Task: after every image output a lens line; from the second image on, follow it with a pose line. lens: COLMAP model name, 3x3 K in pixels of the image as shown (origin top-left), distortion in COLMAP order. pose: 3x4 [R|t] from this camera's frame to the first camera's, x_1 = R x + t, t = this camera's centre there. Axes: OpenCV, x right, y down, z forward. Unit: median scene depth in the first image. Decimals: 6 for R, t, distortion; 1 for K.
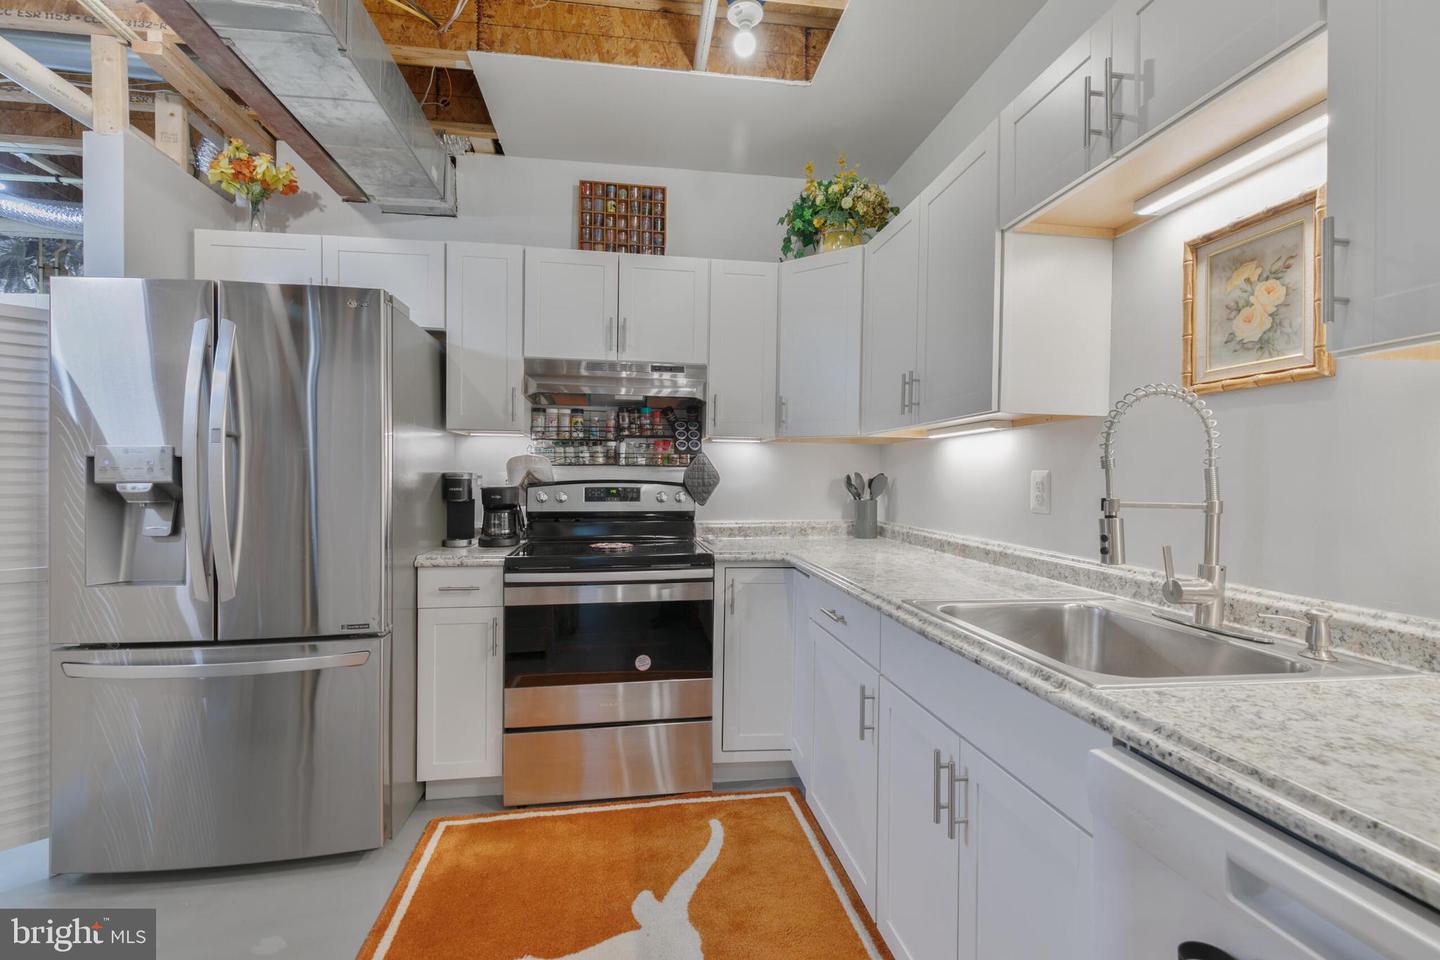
lens RADIAL K [[650.2, 0, 723.2], [0, 650.2, 479.4], [0, 0, 1]] dist [0.007561, -0.002588]
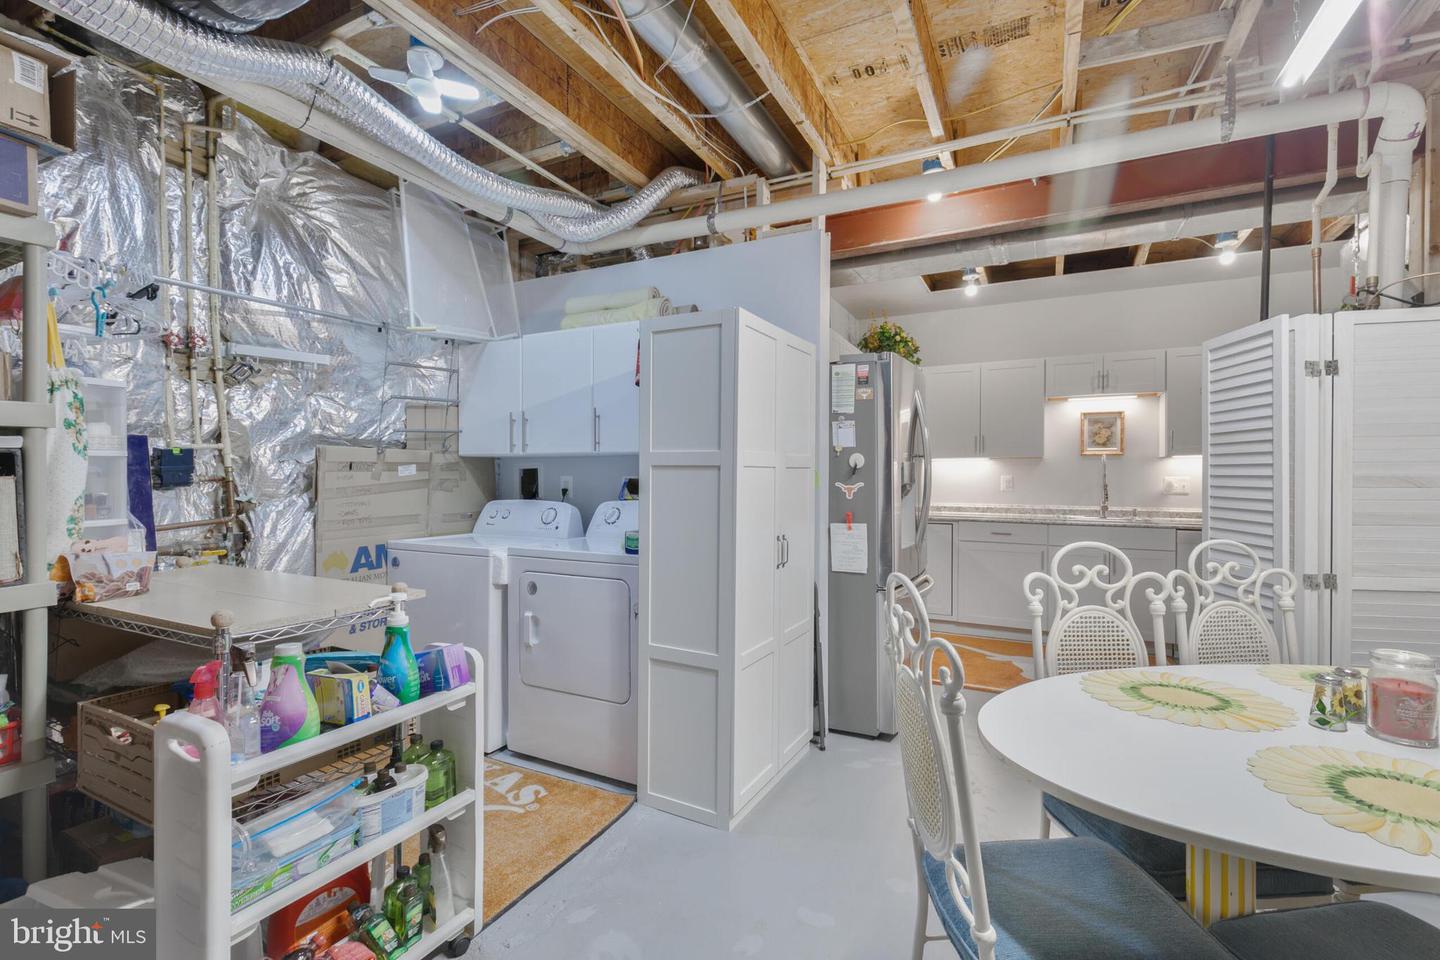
lens RADIAL K [[650.2, 0, 715.7], [0, 650.2, 484.0], [0, 0, 1]] dist [0.007561, -0.002588]
pose [[0.579881, -0.004509, 0.814689, -2.249574], [0.001290, 0.999989, 0.004616, 0.005920], [-0.814700, -0.001626, 0.579880, 0.379975]]
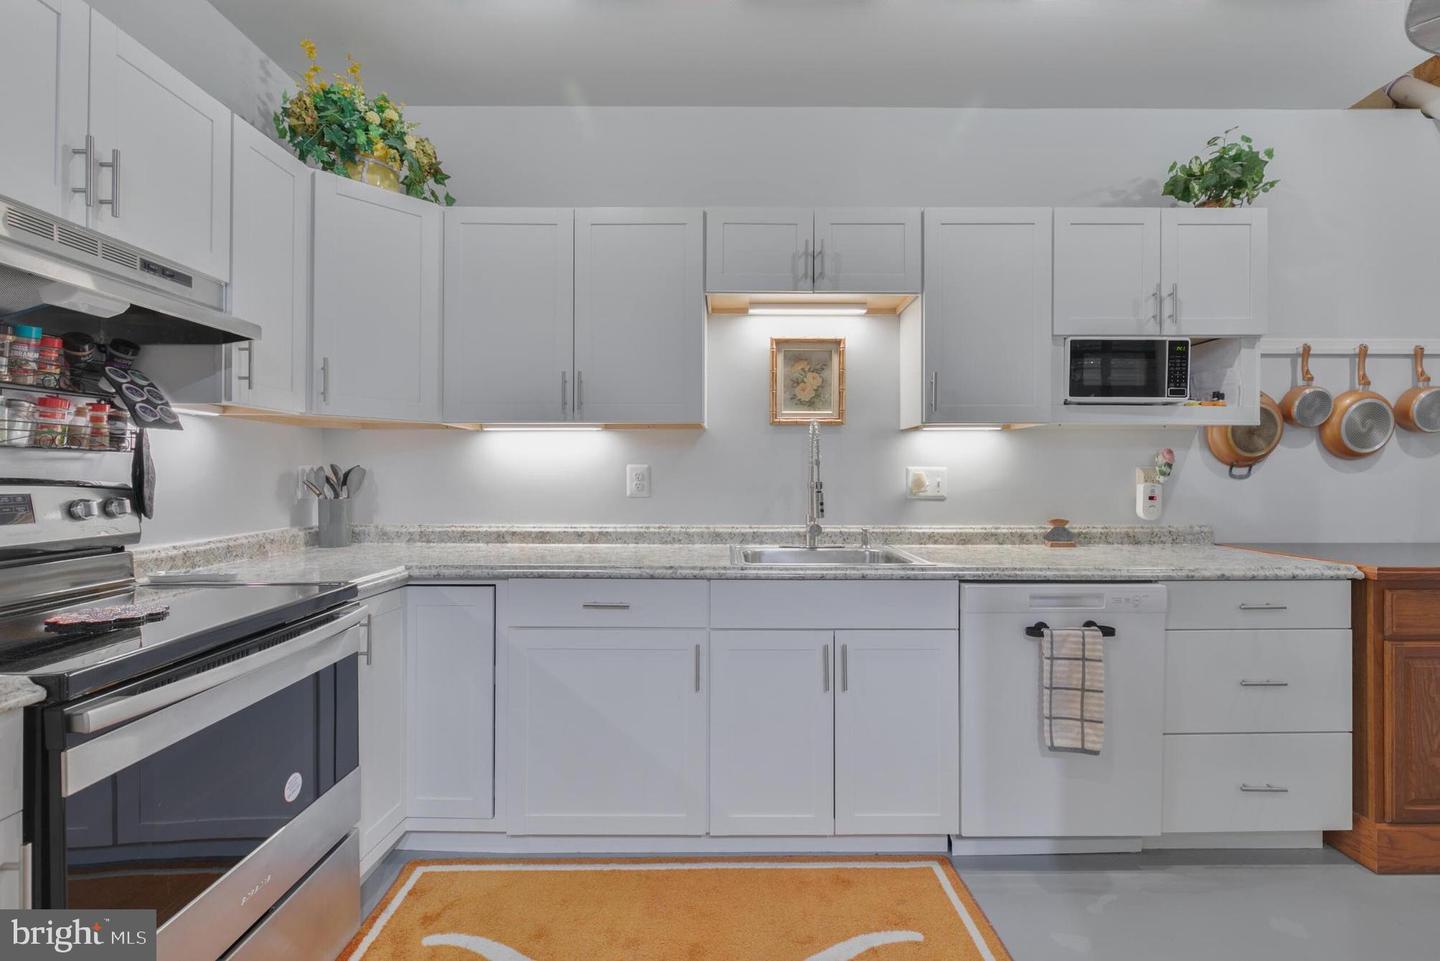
lens RADIAL K [[650.2, 0, 726.8], [0, 650.2, 472.3], [0, 0, 1]] dist [0.007561, -0.002588]
pose [[0.144264, -0.005703, 0.989523, -0.720032], [0.004882, 0.999975, 0.005051, -0.003940], [-0.989527, 0.004102, 0.144288, 0.584192]]
